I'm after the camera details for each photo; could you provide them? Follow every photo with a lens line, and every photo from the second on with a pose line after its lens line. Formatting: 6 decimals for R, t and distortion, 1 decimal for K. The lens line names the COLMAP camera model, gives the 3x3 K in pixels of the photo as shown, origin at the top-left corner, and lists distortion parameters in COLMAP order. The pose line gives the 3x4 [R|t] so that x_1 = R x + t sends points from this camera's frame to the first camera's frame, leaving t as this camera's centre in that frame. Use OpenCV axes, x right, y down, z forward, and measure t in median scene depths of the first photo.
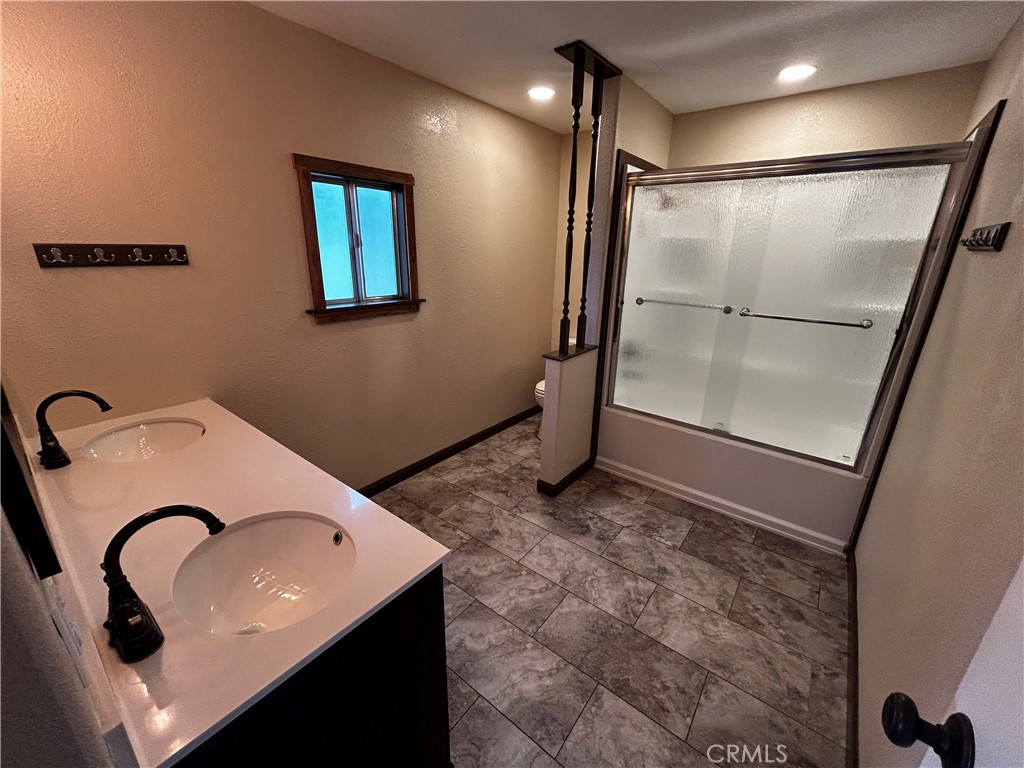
lens RADIAL K [[412.3, 0, 508.1], [0, 412.3, 383.1], [0, 0, 1]] dist [-0.001975, 0.000906]
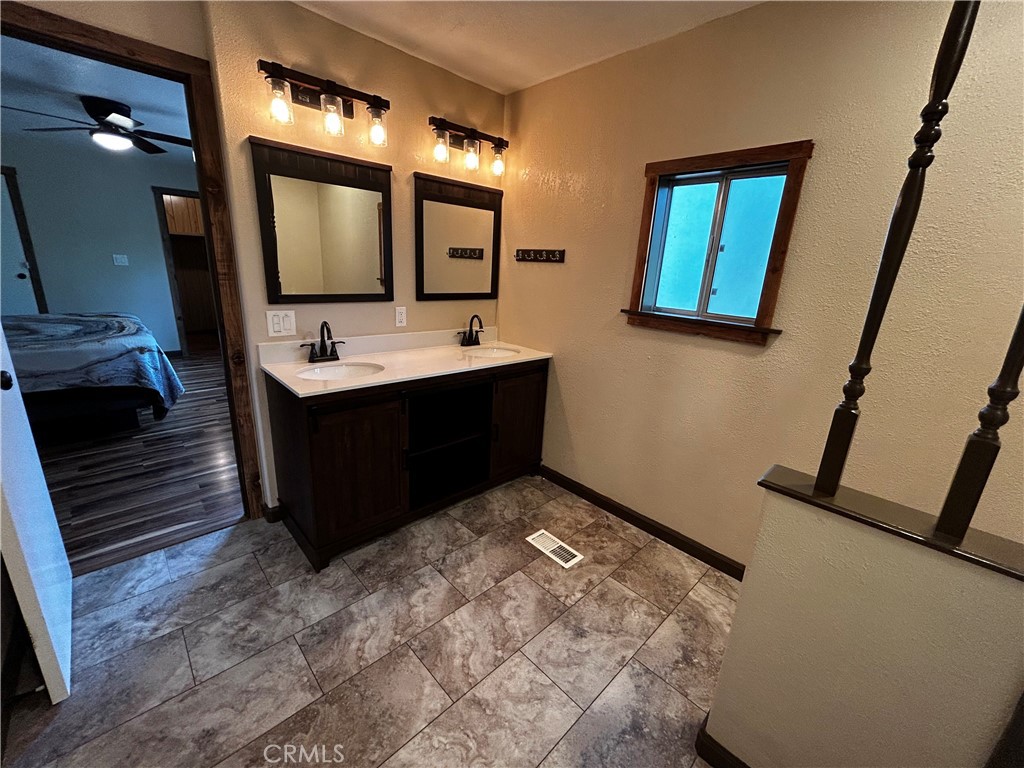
lens RADIAL K [[412.3, 0, 511.5], [0, 412.3, 383.5], [0, 0, 1]] dist [-0.001975, 0.000906]
pose [[-0.131509, 0.242228, -0.961265, 0.682278], [-0.365237, 0.889633, 0.274145, -0.207837], [0.921579, 0.387142, -0.028524, 0.903782]]
